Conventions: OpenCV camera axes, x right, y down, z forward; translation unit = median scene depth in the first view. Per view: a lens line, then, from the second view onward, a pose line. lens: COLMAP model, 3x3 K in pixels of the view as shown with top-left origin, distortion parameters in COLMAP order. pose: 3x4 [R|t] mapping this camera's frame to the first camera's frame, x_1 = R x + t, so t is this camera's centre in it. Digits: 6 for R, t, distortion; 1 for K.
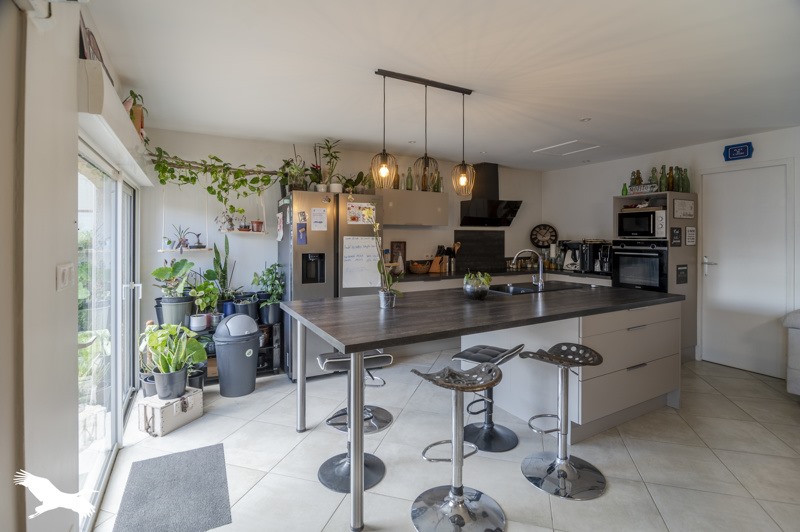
lens RADIAL K [[385.3, 0, 403.4], [0, 385.3, 250.6], [0, 0, 1]] dist [0.000302, -0.000350]
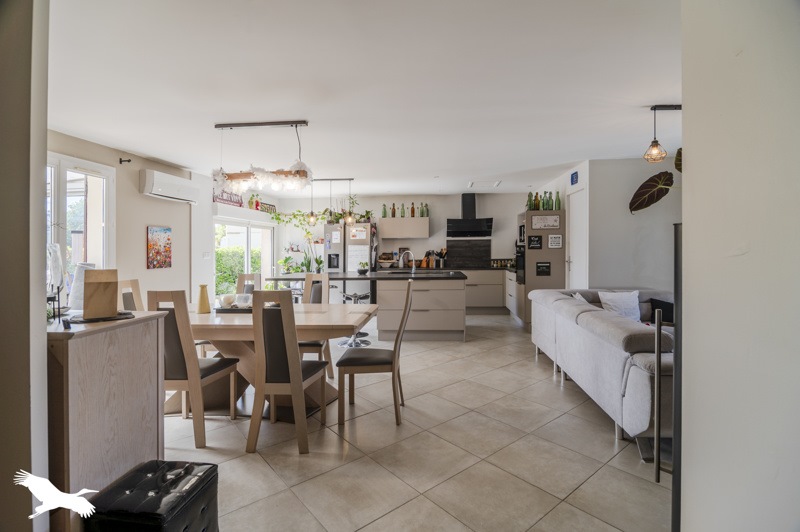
lens RADIAL K [[385.3, 0, 403.4], [0, 385.3, 250.6], [0, 0, 1]] dist [0.000302, -0.000350]
pose [[0.827159, -0.006389, -0.561931, 1.111631], [-0.006987, 0.999741, -0.021651, 0.028973], [0.561924, 0.021835, 0.826901, -0.440264]]
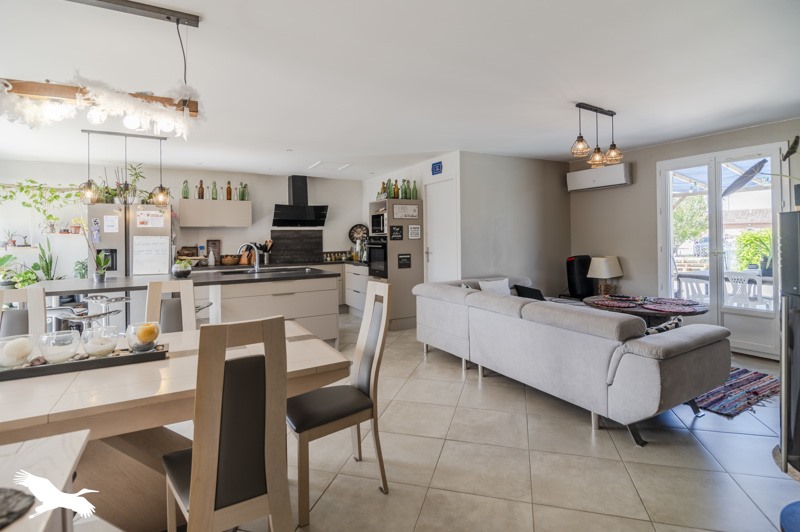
lens RADIAL K [[398.9, 0, 401.1], [0, 398.9, 242.2], [0, 0, 1]] dist [-0.003974, -0.001807]
pose [[0.999875, -0.015354, 0.003890, 0.724250], [0.015436, 0.999640, -0.021945, 0.026523], [-0.003551, 0.022002, 0.999752, -0.366045]]
